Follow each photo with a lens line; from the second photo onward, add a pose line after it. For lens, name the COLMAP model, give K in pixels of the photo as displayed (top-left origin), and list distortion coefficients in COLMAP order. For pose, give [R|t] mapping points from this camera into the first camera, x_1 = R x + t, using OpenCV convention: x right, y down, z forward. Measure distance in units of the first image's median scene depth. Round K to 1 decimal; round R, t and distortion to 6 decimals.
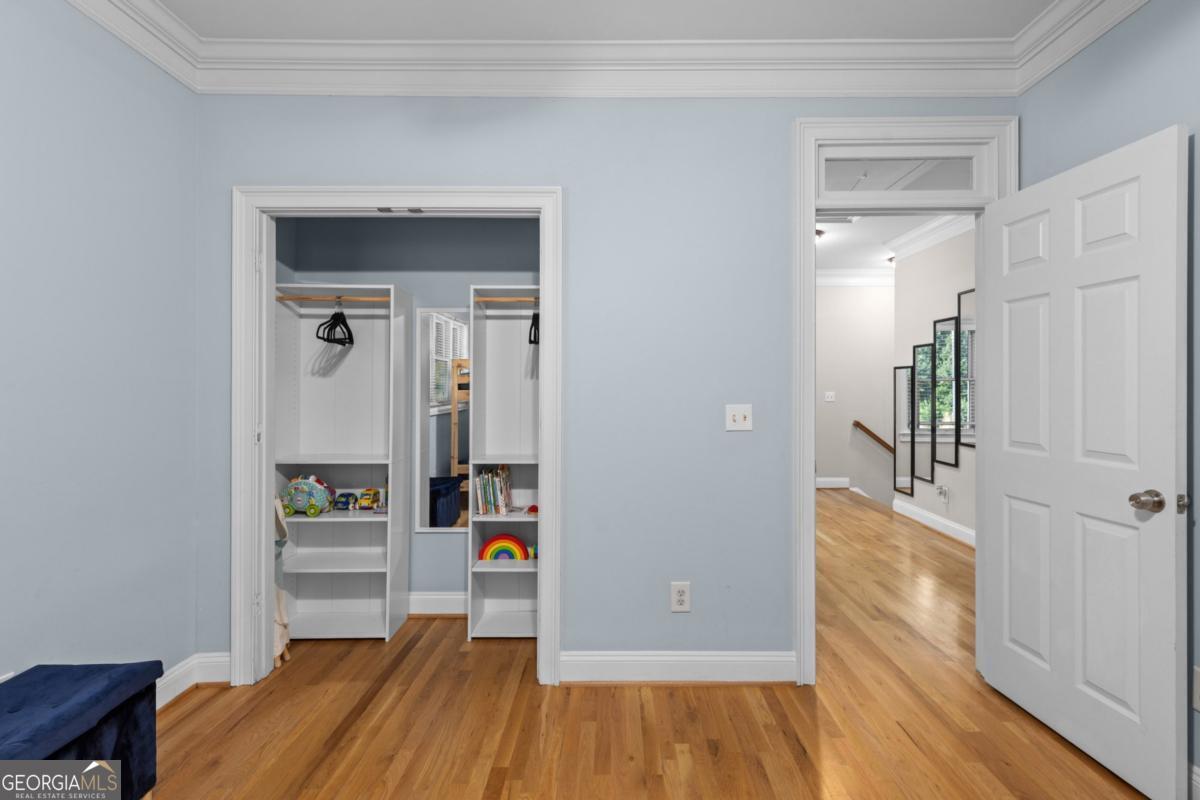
lens RADIAL K [[555.0, 0, 611.1], [0, 555.0, 391.5], [0, 0, 1]] dist [0.007122, -0.000726]
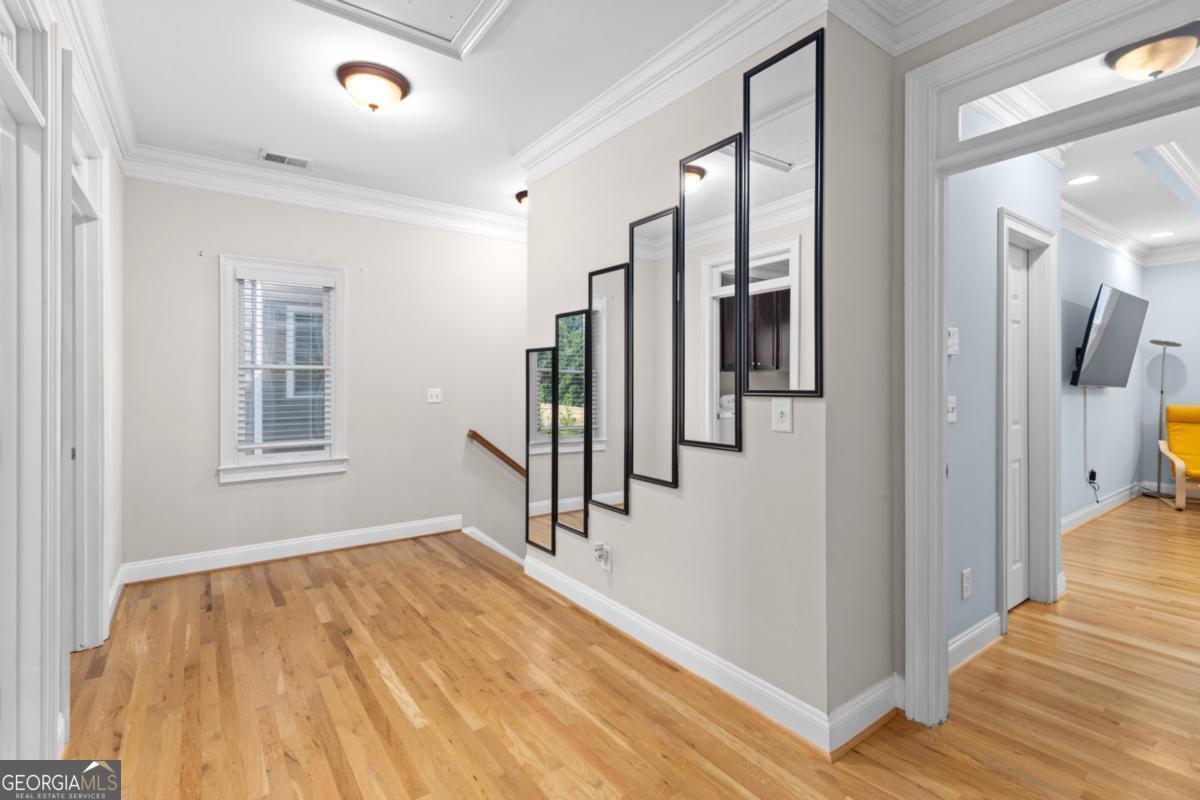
lens RADIAL K [[555.0, 0, 604.4], [0, 555.0, 389.4], [0, 0, 1]] dist [0.007122, -0.000726]
pose [[0.799558, 0.001630, 0.600587, 0.211479], [-0.003510, 0.999992, 0.001959, -0.000036], [-0.600579, -0.003674, 0.799557, 0.468163]]
